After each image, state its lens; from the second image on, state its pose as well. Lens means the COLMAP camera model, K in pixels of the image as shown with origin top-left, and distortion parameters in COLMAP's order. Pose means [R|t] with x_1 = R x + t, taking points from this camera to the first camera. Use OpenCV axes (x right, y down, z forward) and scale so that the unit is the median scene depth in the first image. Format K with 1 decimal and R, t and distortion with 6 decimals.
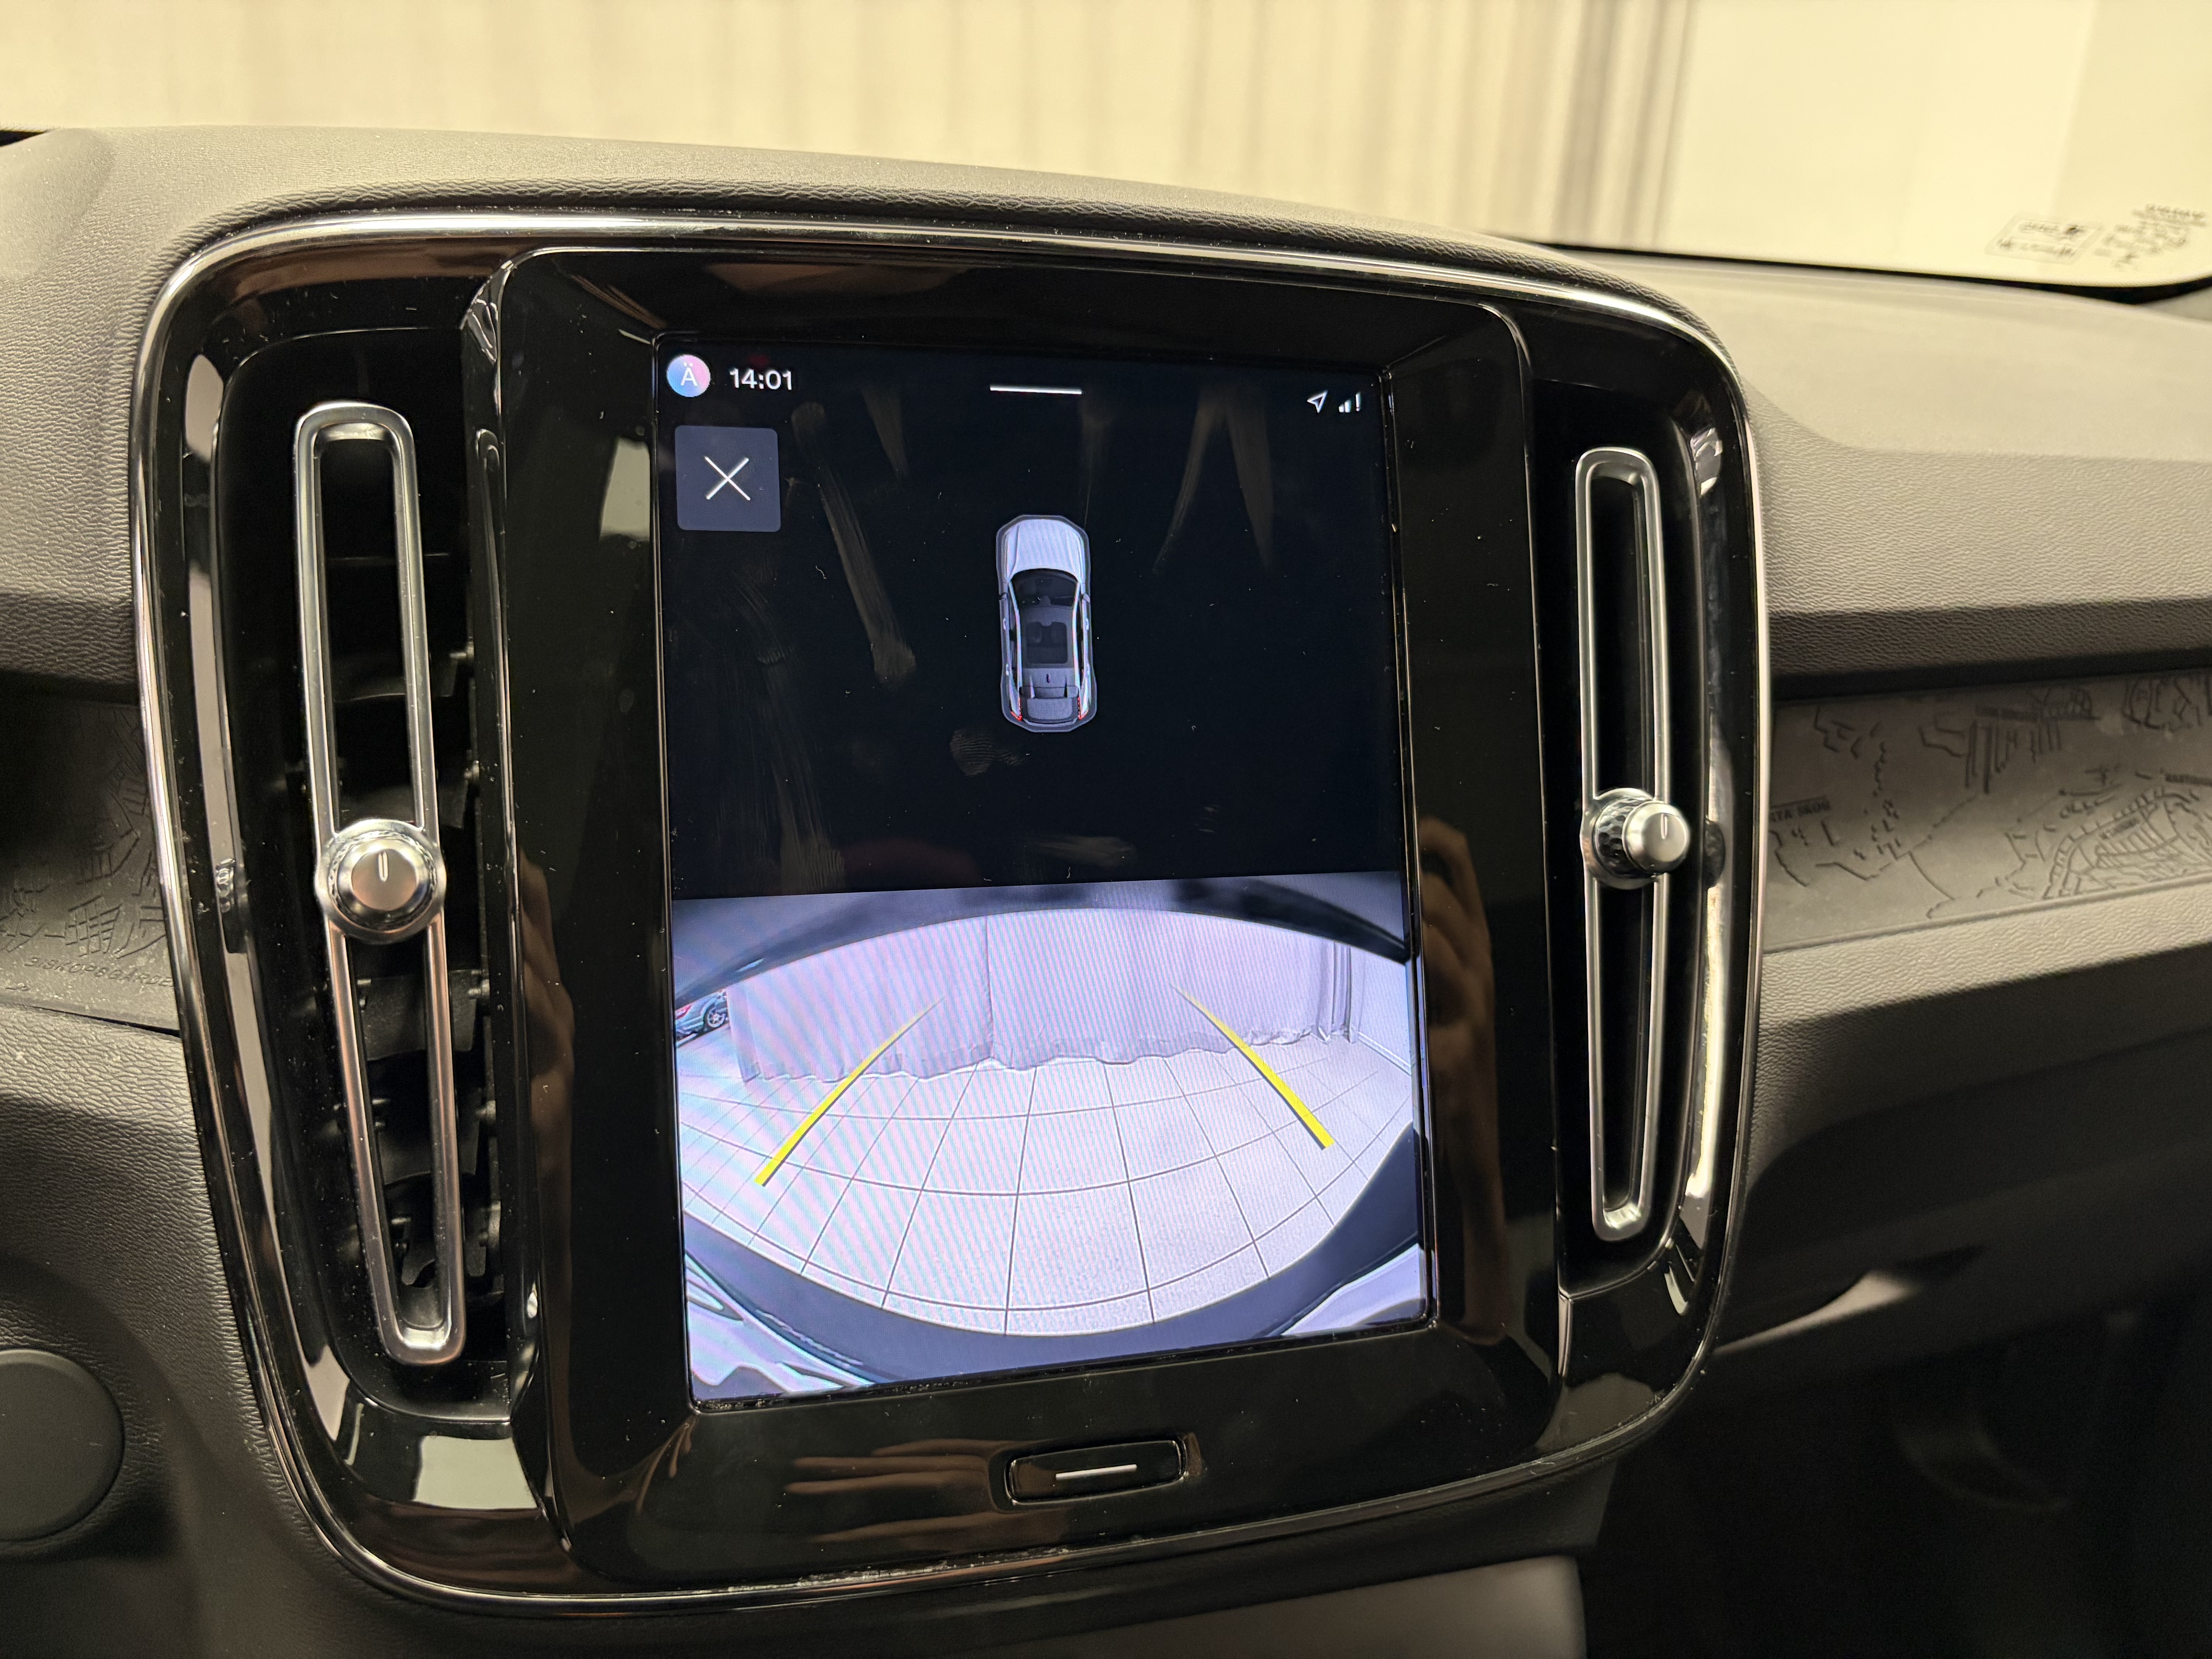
lens RADIAL K [[1691.5, 0, 1111.0], [0, 1691.5, 836.9], [0, 0, 1]] dist [0.034222, -0.038559]
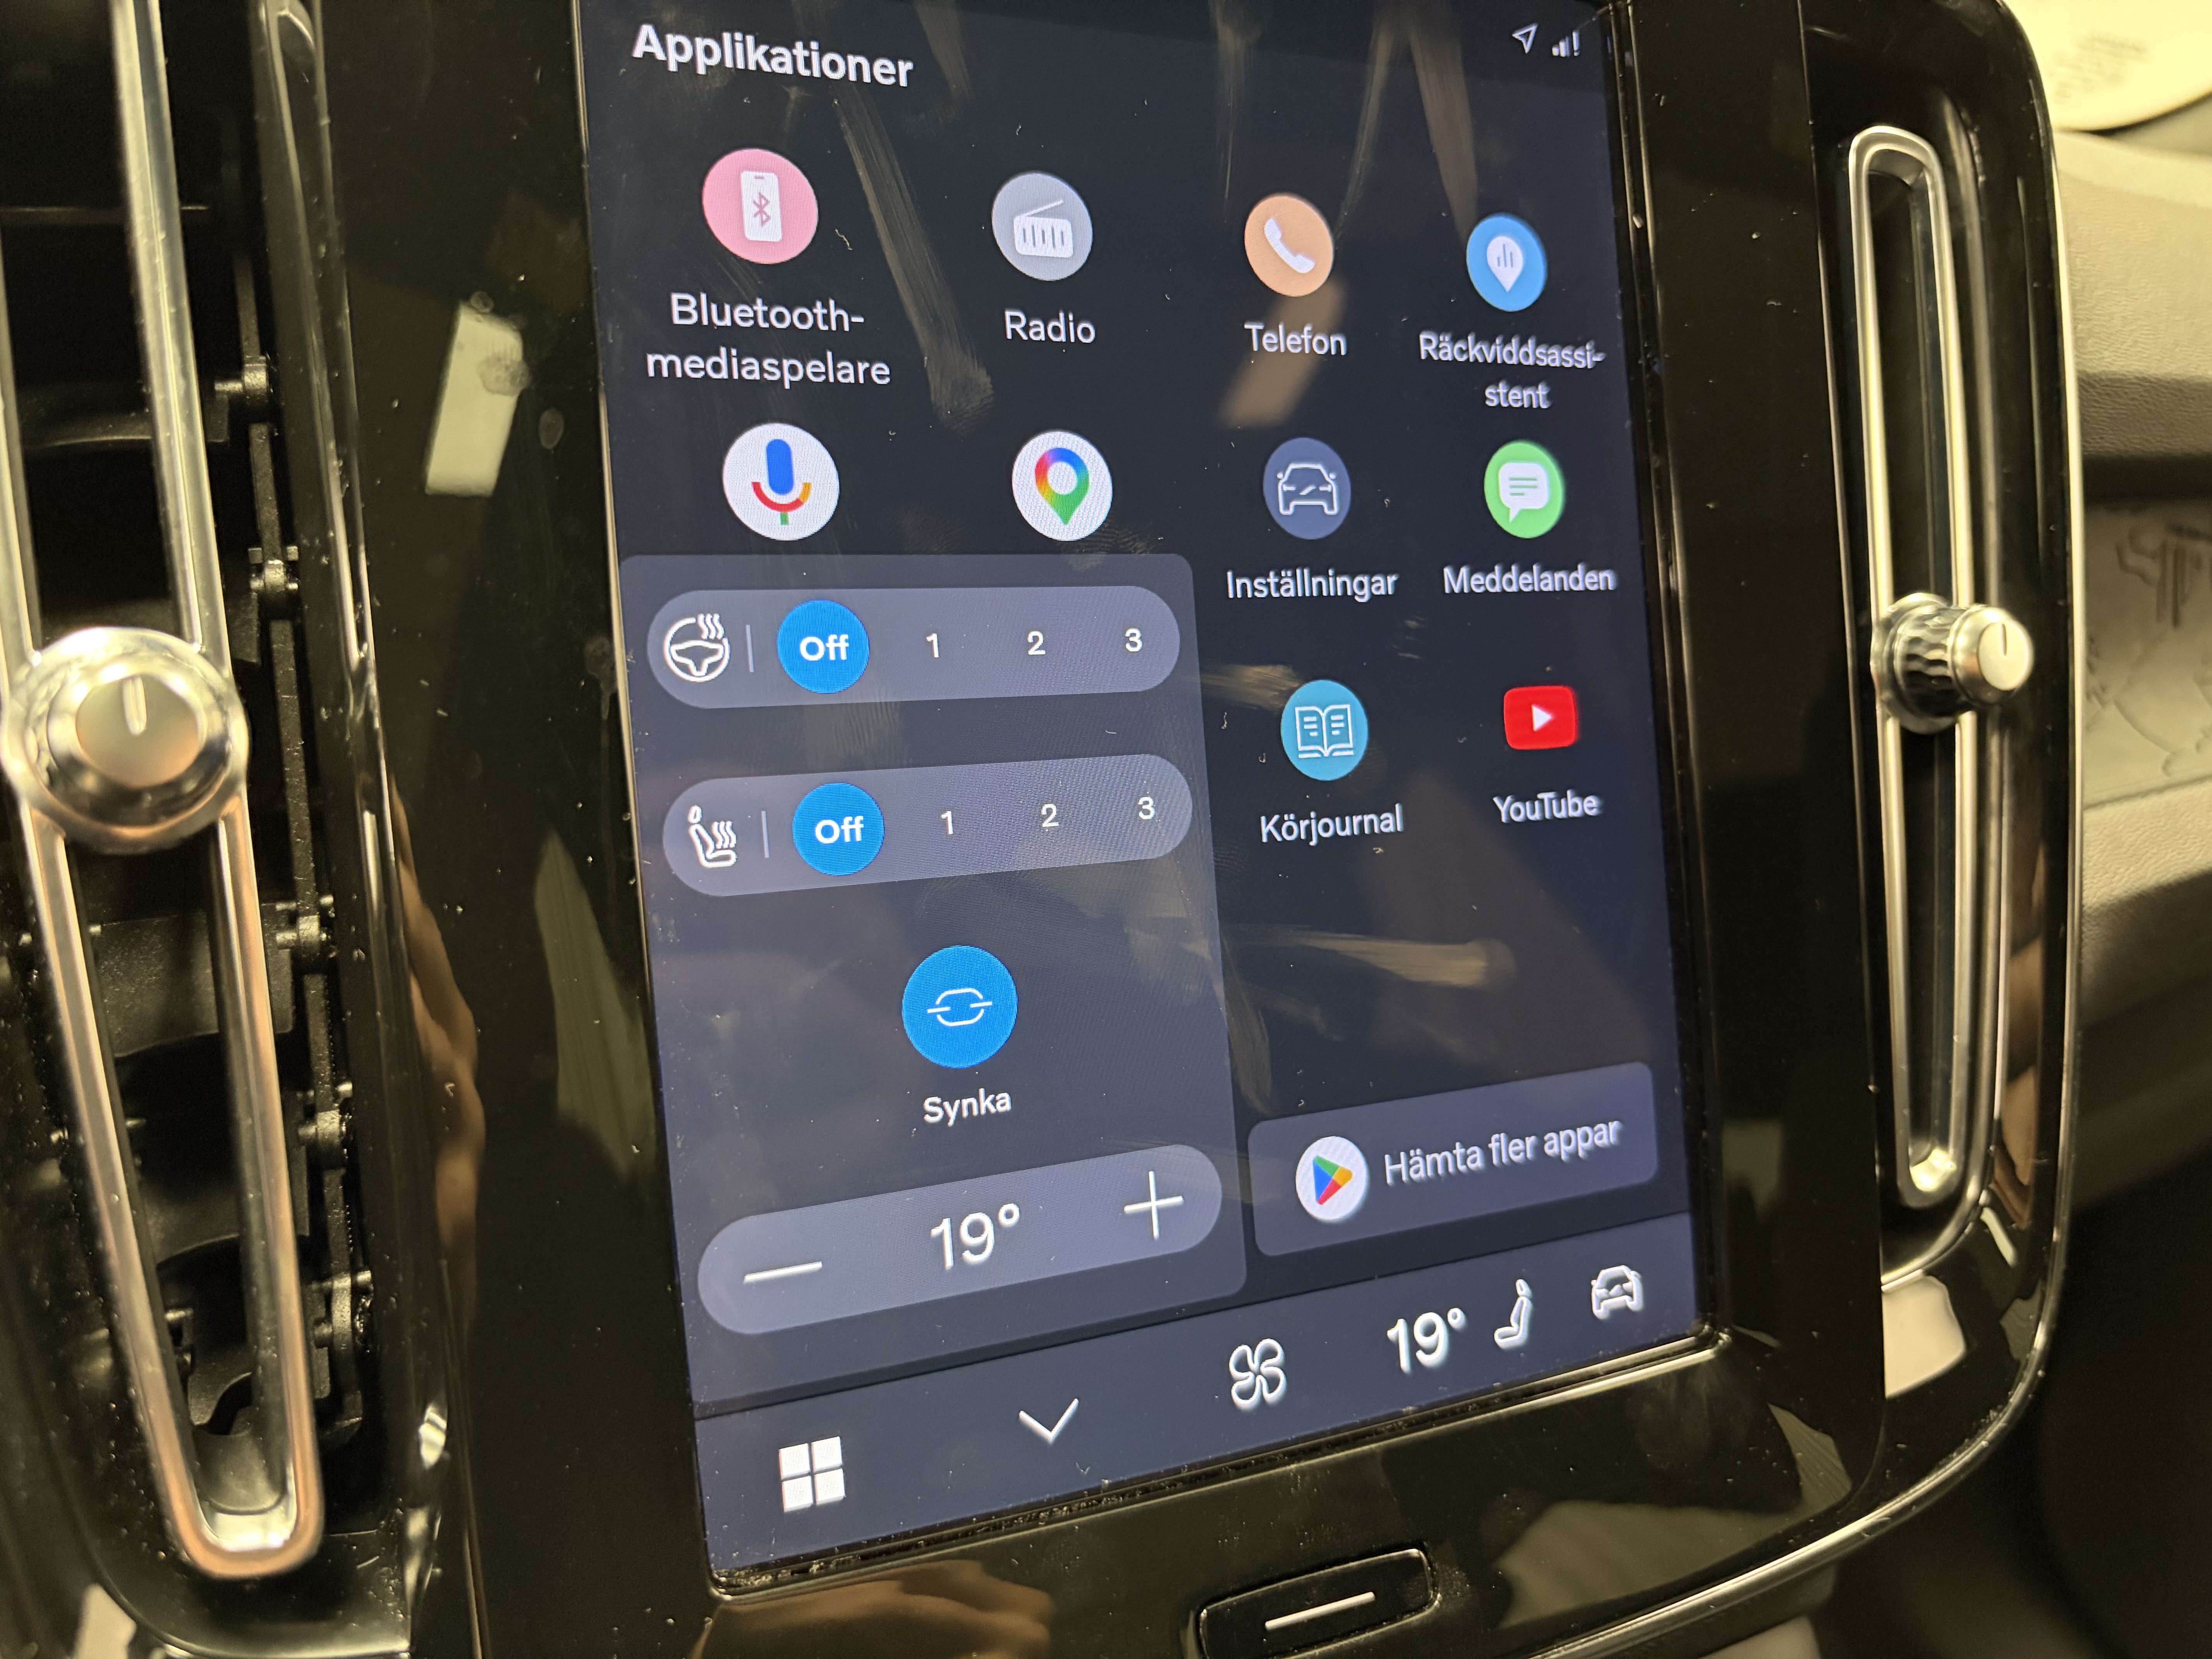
lens RADIAL K [[1769.2, 0, 1143.1], [0, 1769.2, 841.4], [0, 0, 1]] dist [-0.104147, 0.162580]
pose [[0.987698, -0.036134, 0.152143, -0.157811], [0.030472, 0.998760, 0.039381, 0.039906], [-0.153377, -0.034261, 0.987574, 0.320780]]
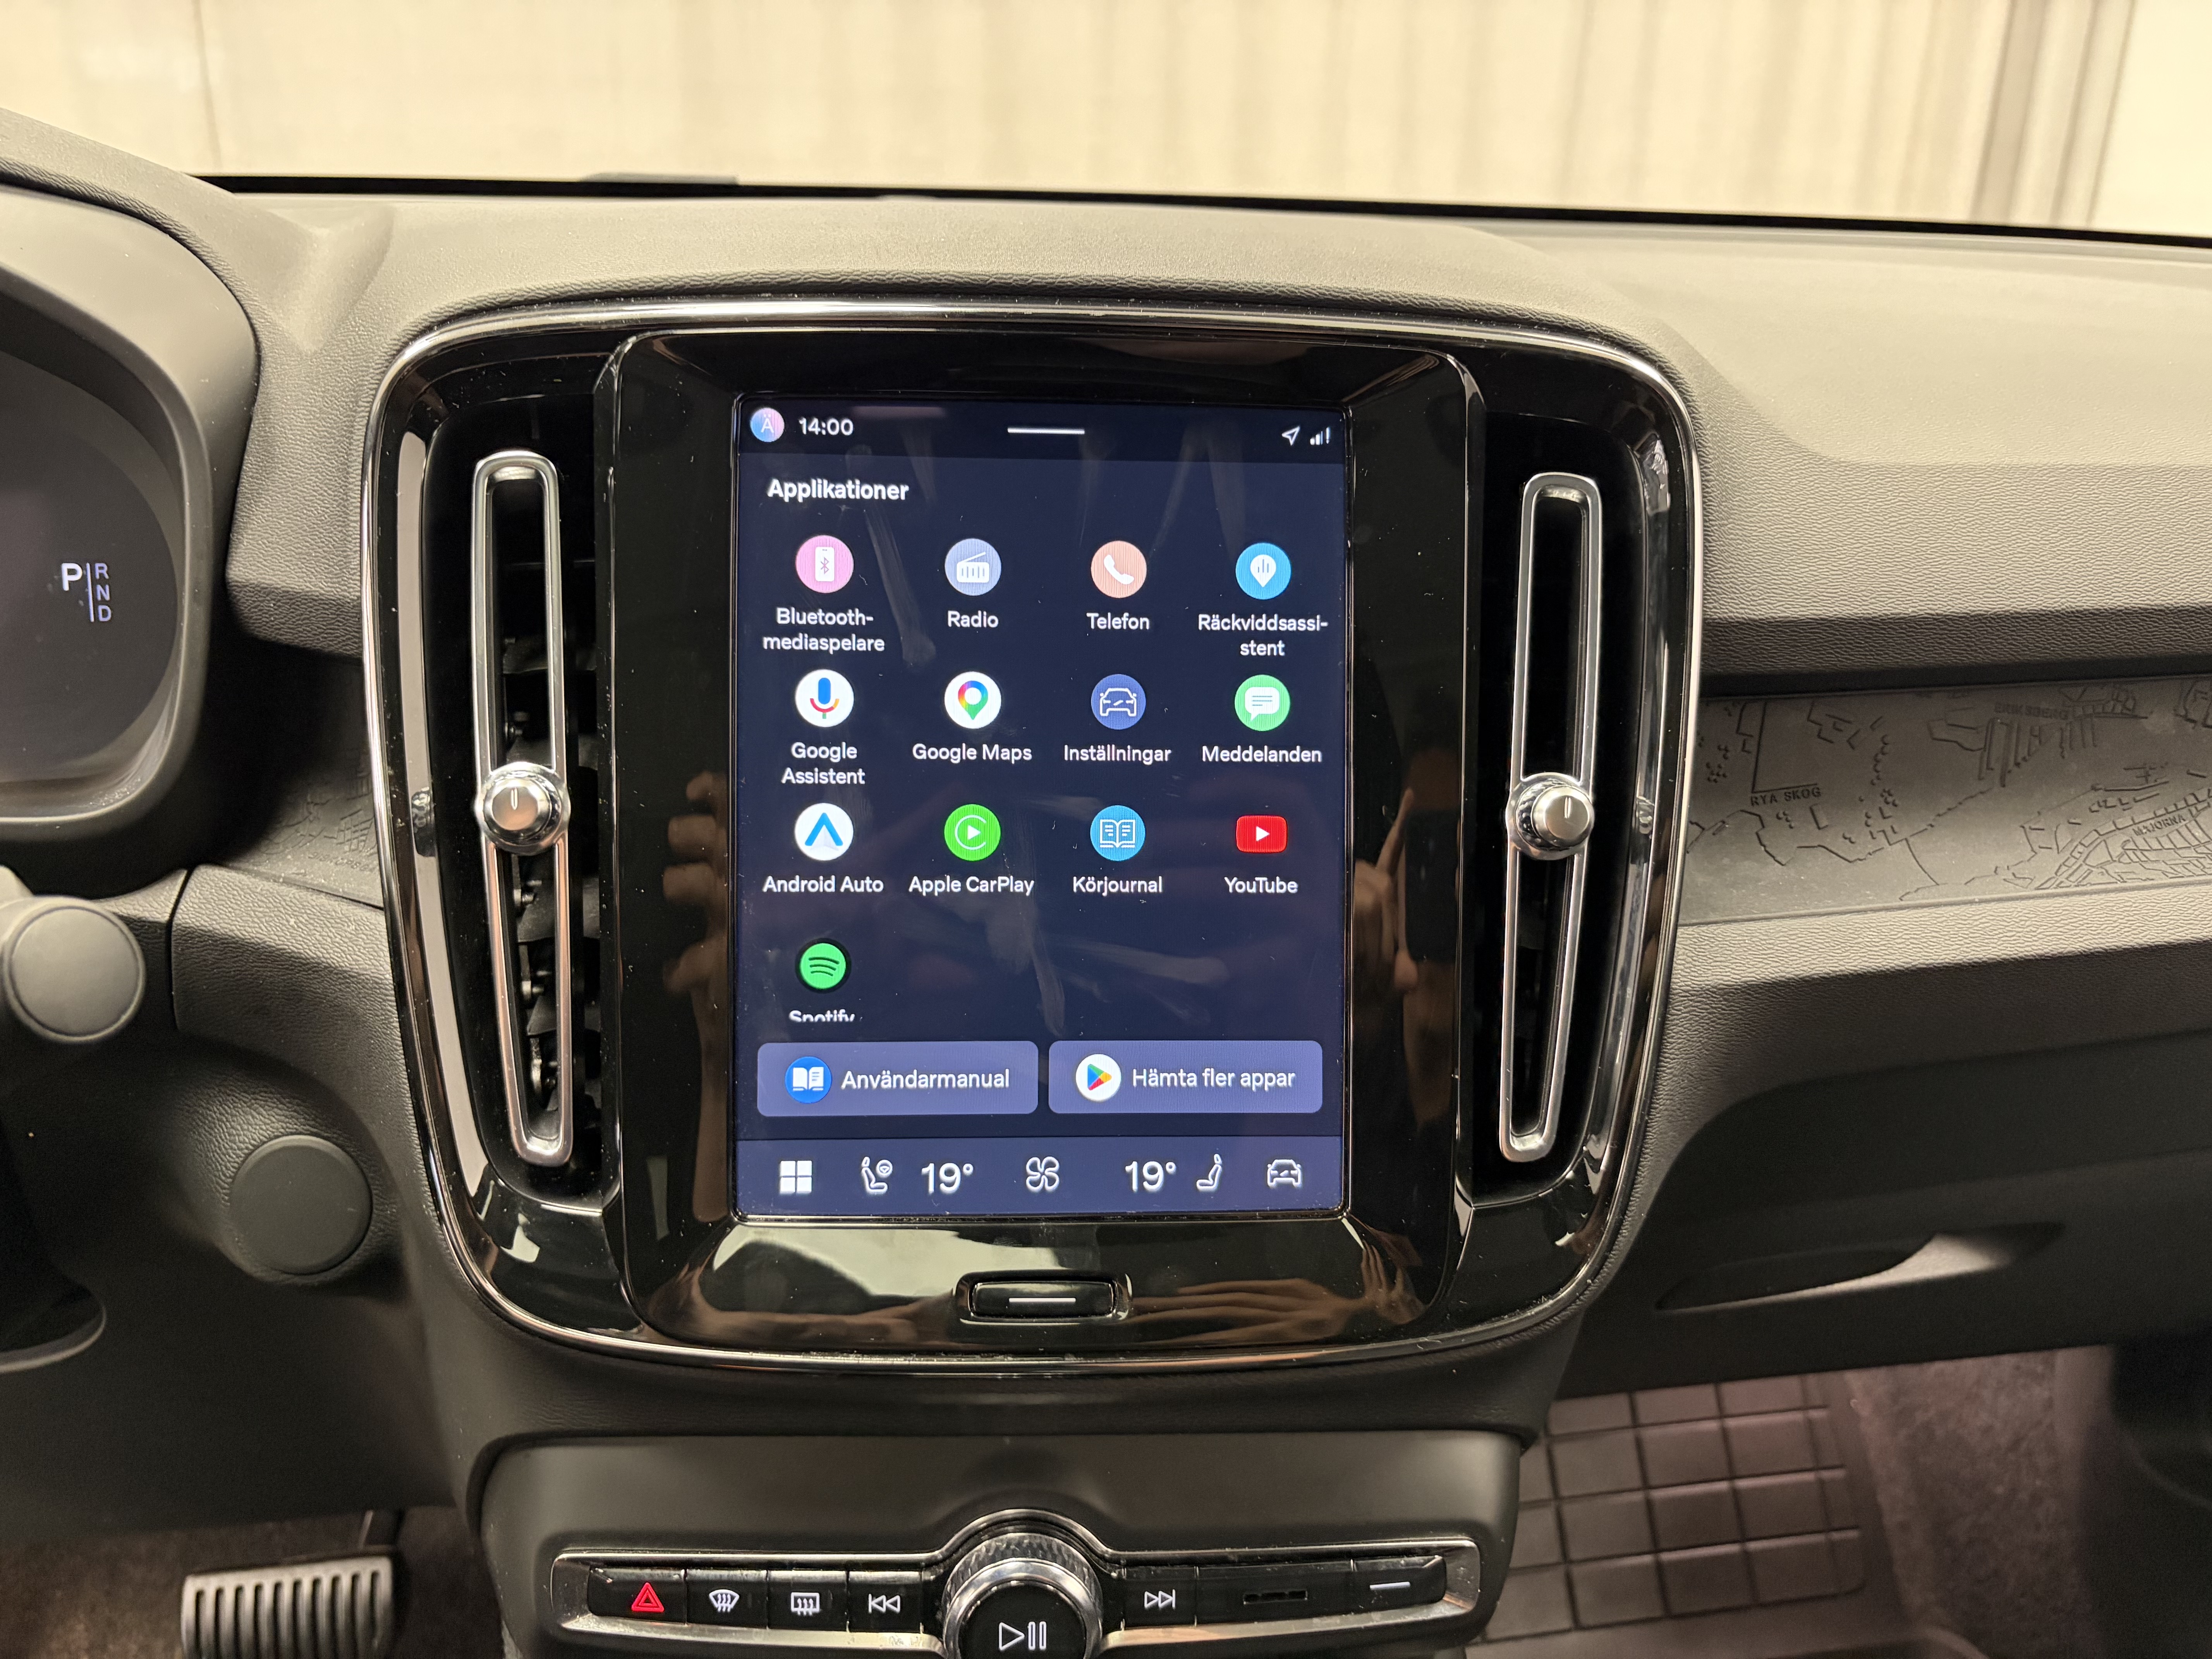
lens RADIAL K [[1662.7, 0, 1115.1], [0, 1662.7, 837.2], [0, 0, 1]] dist [0.062190, -0.101966]
pose [[0.977284, 0.046677, -0.206729, 0.264110], [-0.039005, 0.998396, 0.041036, -0.020947], [0.208313, -0.032040, 0.977537, -0.177472]]
